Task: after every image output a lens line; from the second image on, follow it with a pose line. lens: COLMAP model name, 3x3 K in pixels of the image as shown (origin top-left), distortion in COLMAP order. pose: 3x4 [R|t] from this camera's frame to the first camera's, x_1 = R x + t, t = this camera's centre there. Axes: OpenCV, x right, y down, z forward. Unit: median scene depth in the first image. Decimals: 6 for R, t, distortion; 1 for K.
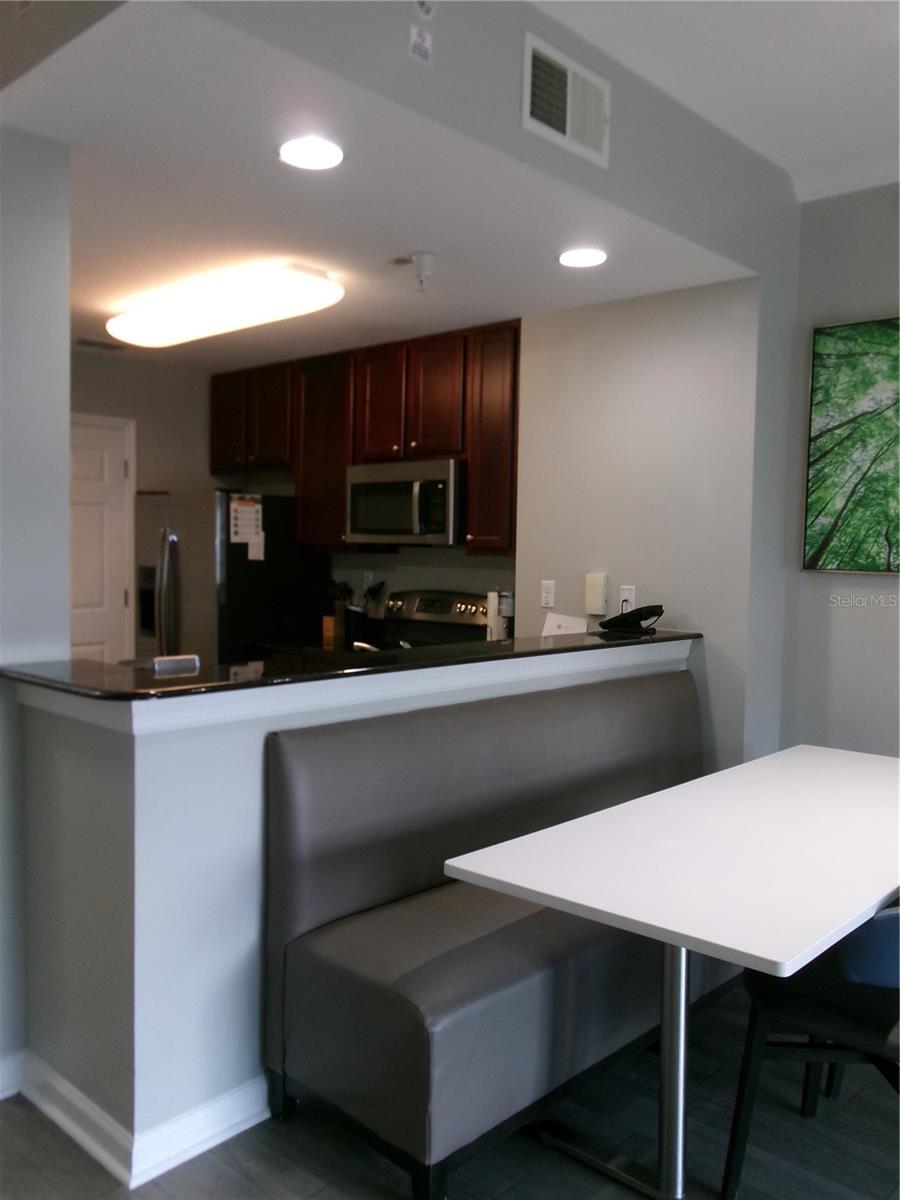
lens RADIAL K [[988.2, 0, 450.0], [0, 988.2, 600.0], [0, 0, 1]] dist [0.002159, -0.000037]
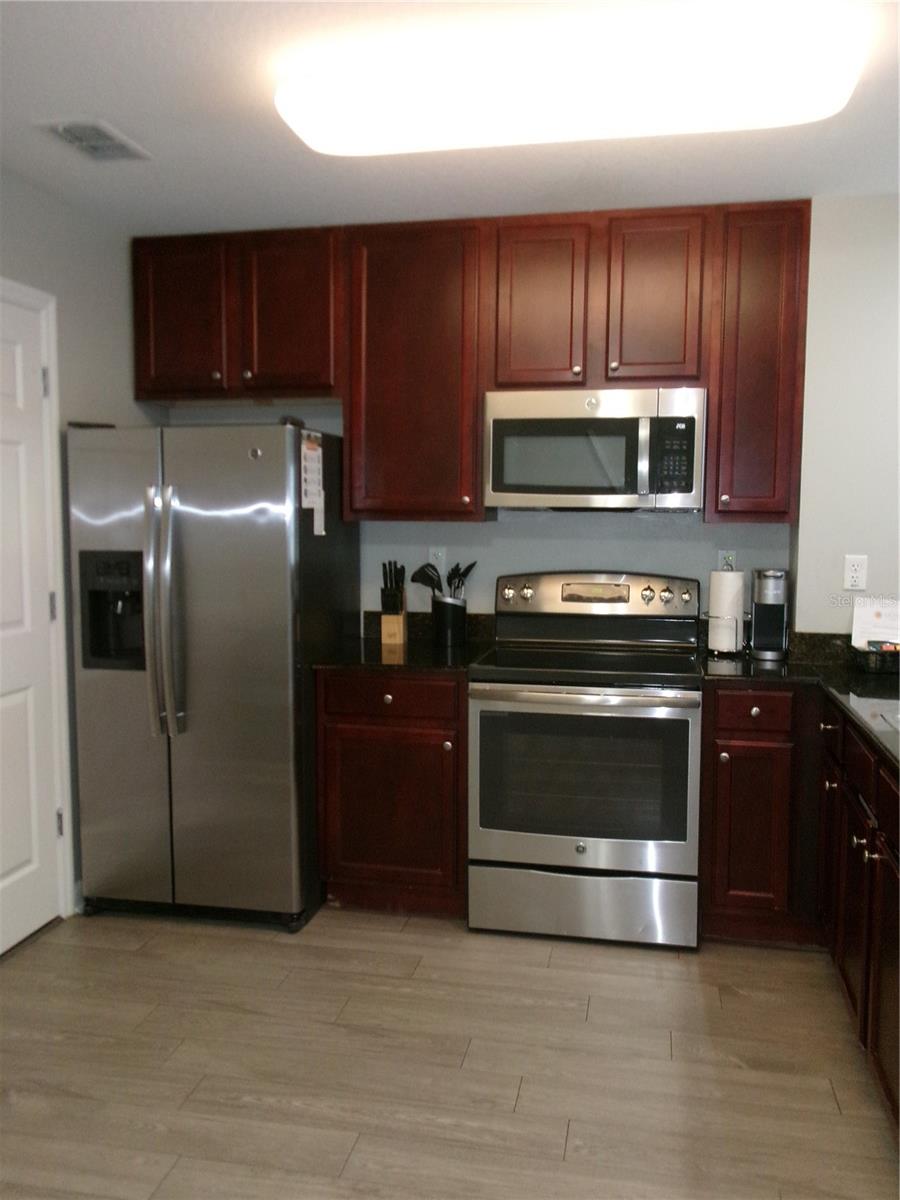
lens RADIAL K [[964.0, 0, 450.0], [0, 964.0, 600.0], [0, 0, 1]] dist [-0.017505, -0.002767]
pose [[0.857260, -0.061325, 0.511218, -0.442028], [0.037531, 0.997683, 0.056745, -0.030962], [-0.513514, -0.029458, 0.857576, 0.421335]]
